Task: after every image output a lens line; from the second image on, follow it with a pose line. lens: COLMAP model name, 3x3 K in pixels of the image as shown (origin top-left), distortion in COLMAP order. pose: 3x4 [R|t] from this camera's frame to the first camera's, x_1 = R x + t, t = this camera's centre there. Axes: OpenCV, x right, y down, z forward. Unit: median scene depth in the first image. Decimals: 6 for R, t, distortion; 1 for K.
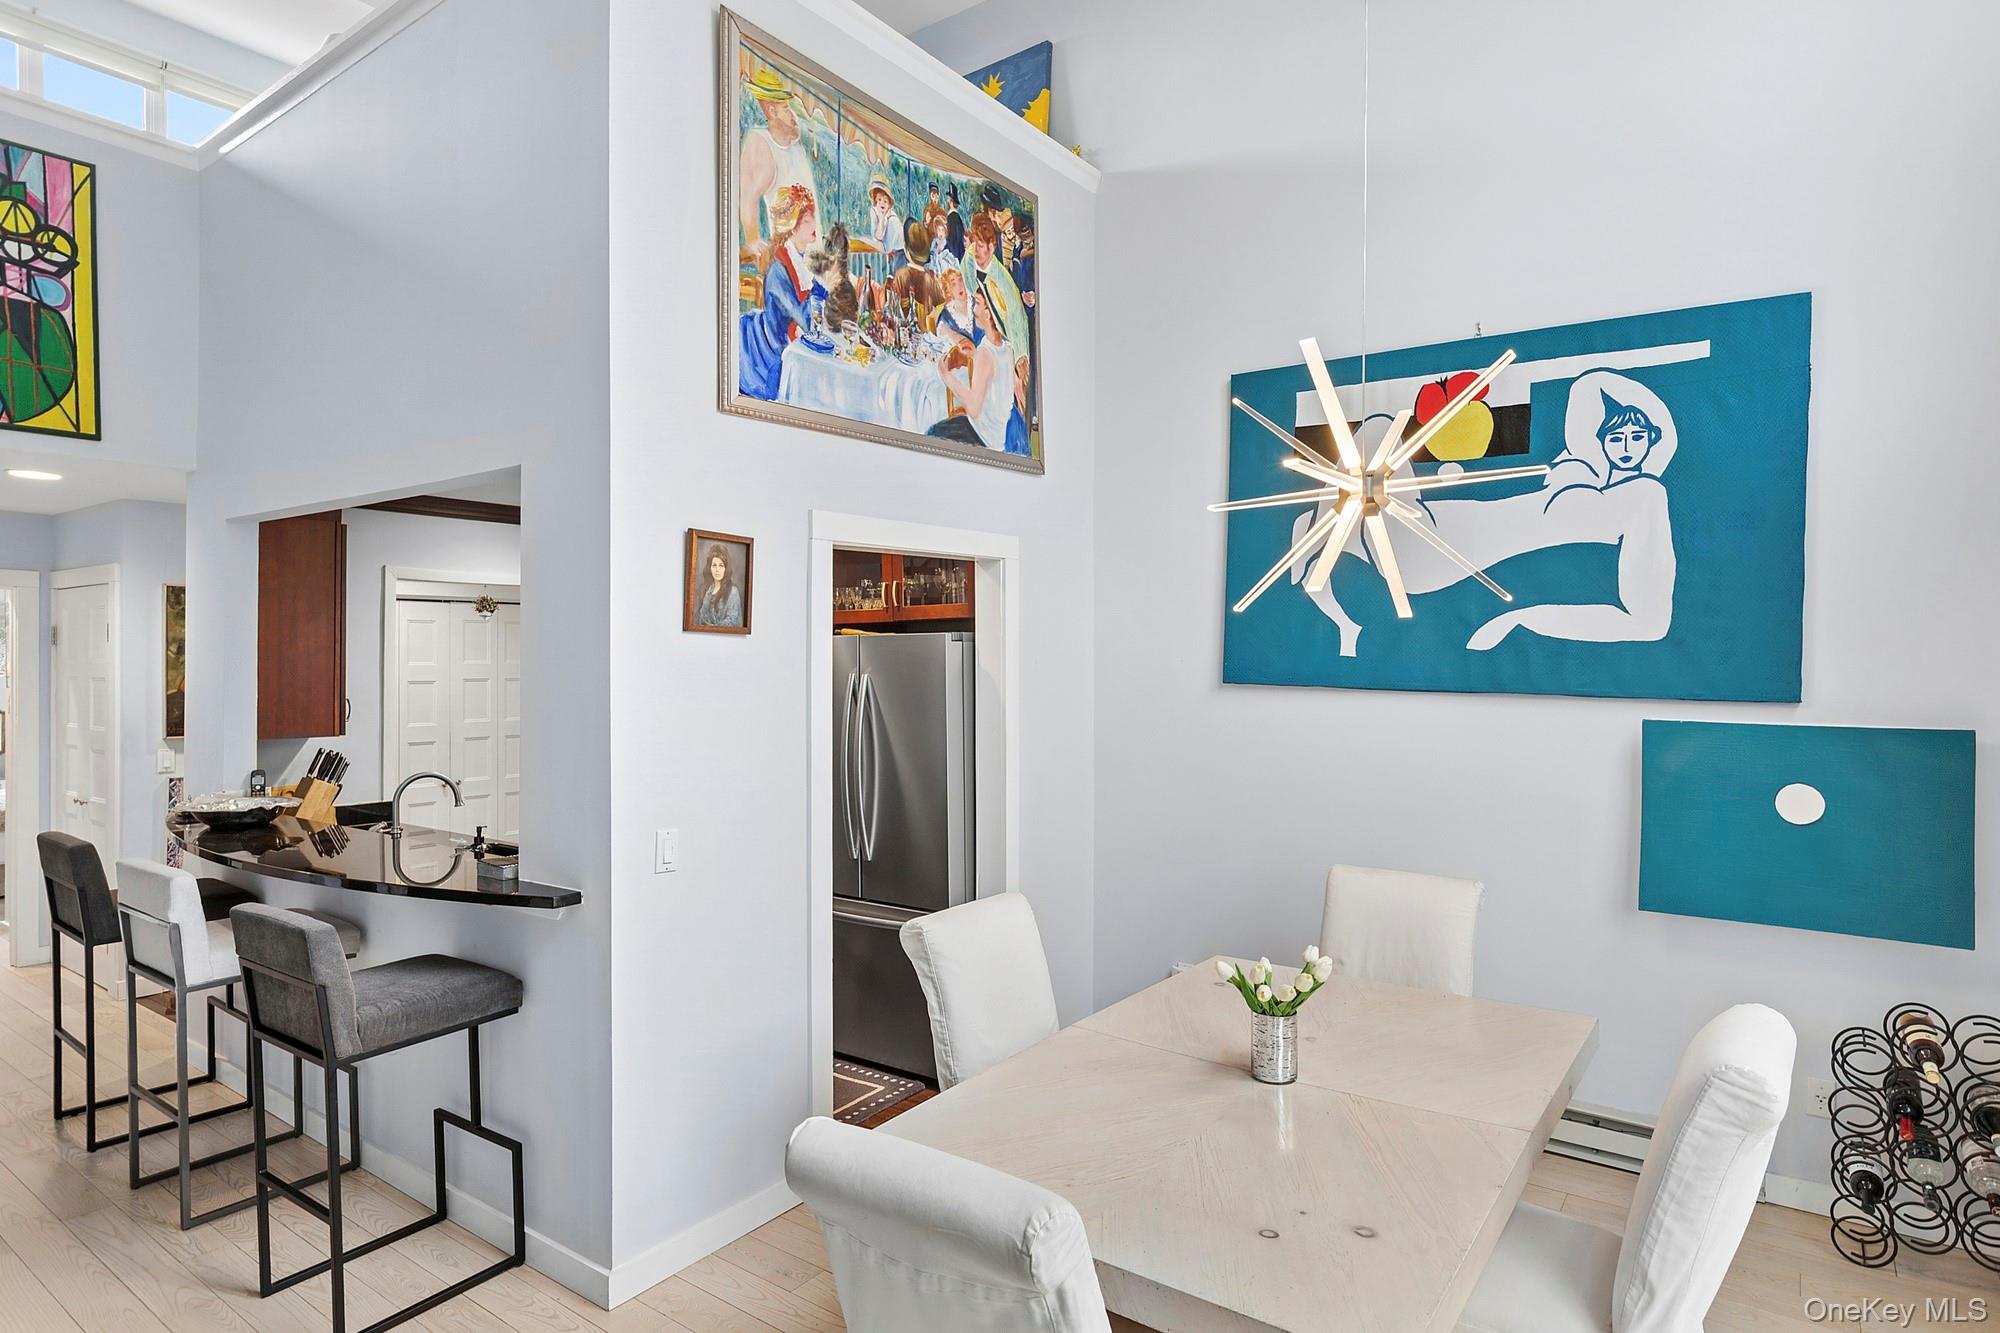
lens RADIAL K [[1099.9, 0, 1000.0], [0, 1099.9, 666.5], [0, 0, 1]] dist [-0.000441, -0.000172]
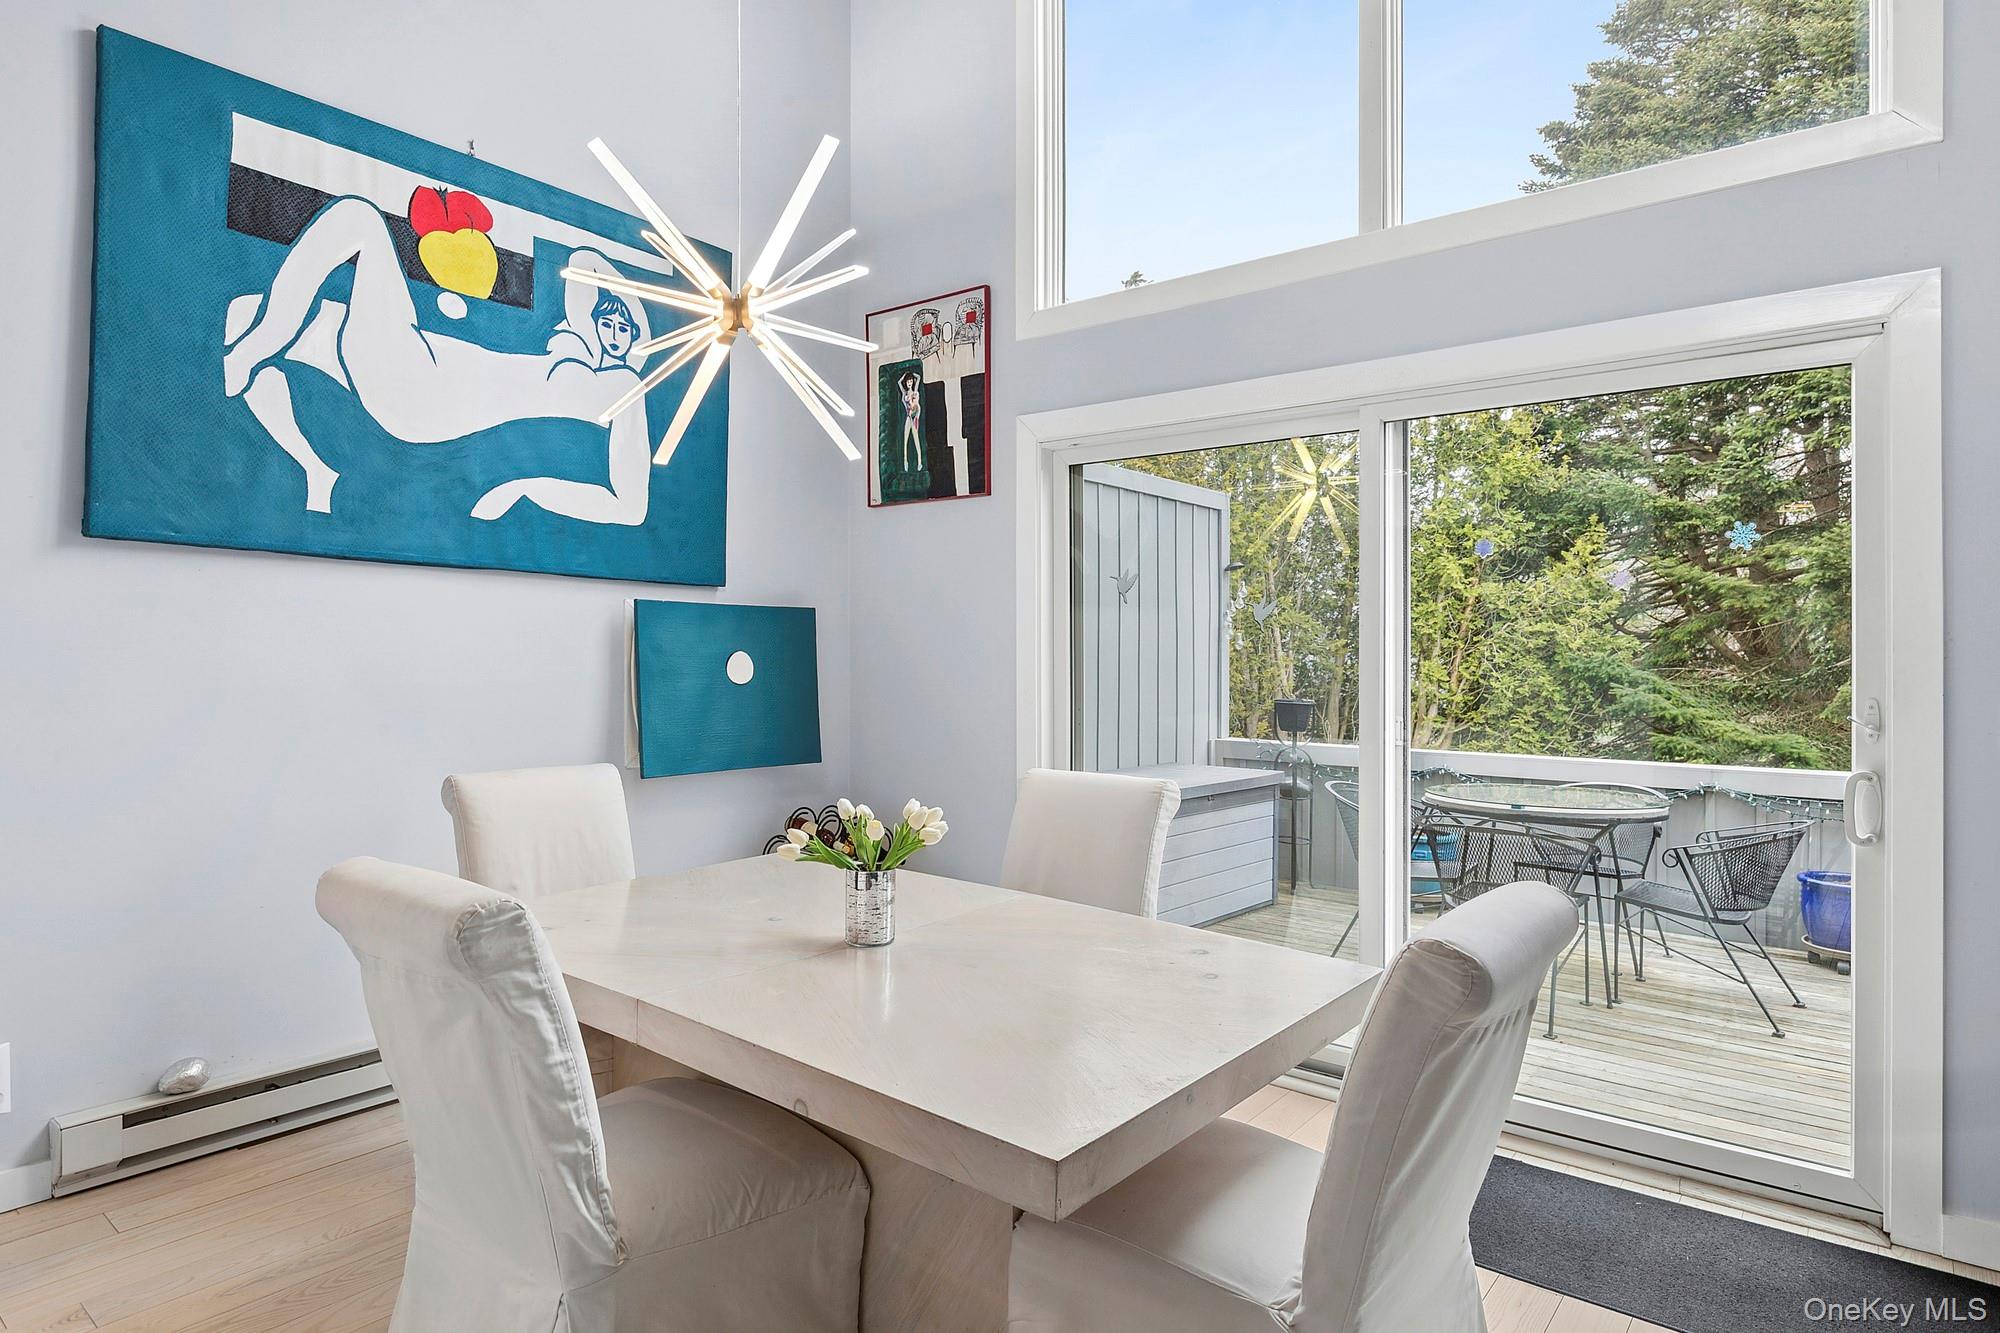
lens RADIAL K [[1131.7, 0, 999.3], [0, 1131.7, 639.4], [0, 0, 1]] dist [0.000137, 0.000101]
pose [[0.038625, 0.003907, 0.999246, -0.468895], [-0.001786, 0.999991, -0.003841, 0.087574], [-0.999252, -0.001636, 0.038632, 0.592269]]
